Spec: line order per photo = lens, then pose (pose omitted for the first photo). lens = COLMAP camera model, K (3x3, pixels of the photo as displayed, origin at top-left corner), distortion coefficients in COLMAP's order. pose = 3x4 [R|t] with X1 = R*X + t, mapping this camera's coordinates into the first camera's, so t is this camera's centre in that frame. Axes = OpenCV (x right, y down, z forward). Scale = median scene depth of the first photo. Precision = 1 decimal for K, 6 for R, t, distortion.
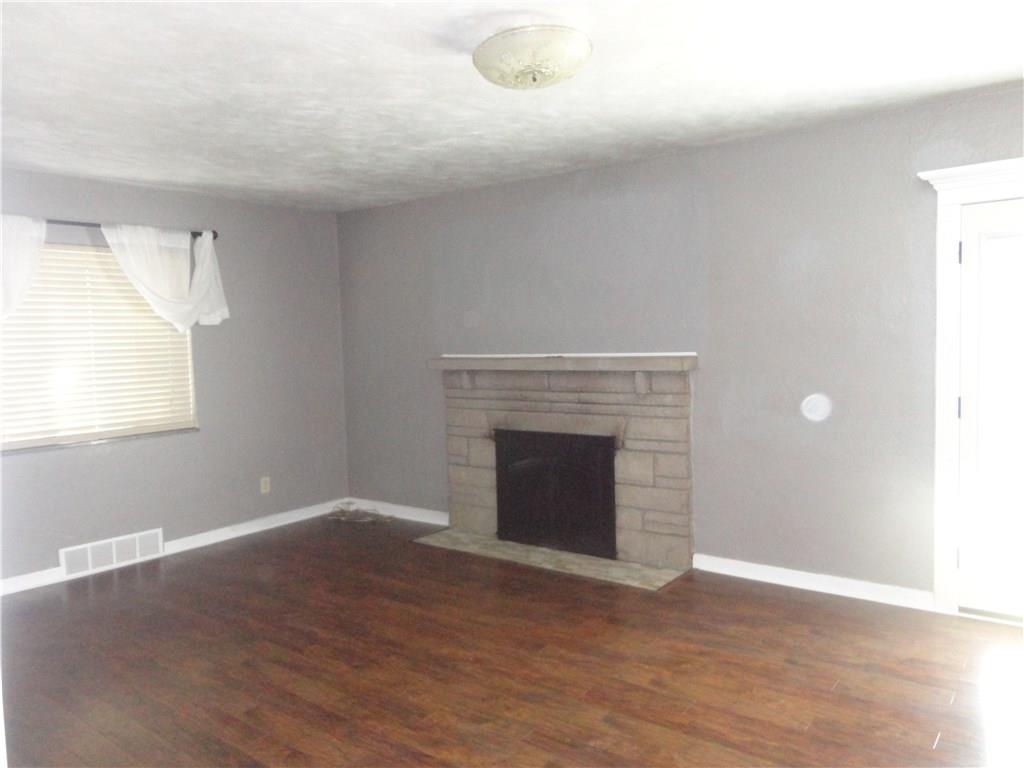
lens RADIAL K [[753.8, 0, 512.0], [0, 753.8, 384.0], [0, 0, 1]] dist [0.004659, 0.001359]
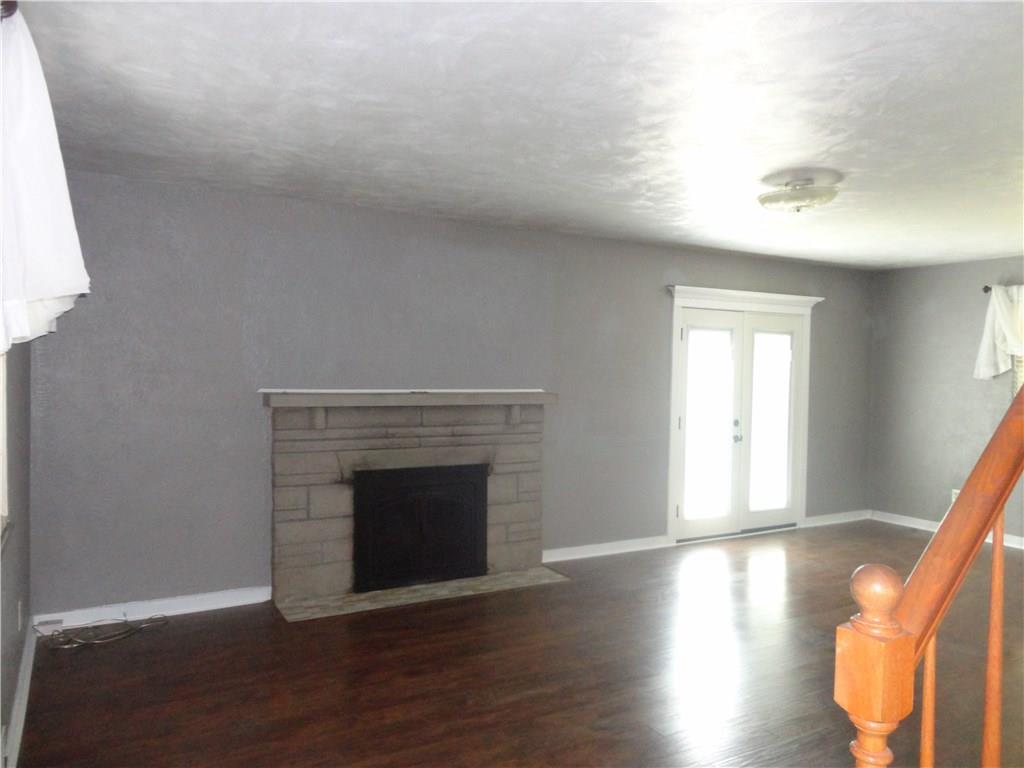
lens RADIAL K [[753.8, 0, 512.0], [0, 753.8, 384.0], [0, 0, 1]] dist [0.004659, 0.001359]
pose [[0.386841, 0.015884, 0.922010, -0.866218], [0.033108, 0.998968, -0.031101, -0.012085], [-0.921552, 0.042557, 0.385916, 0.514881]]
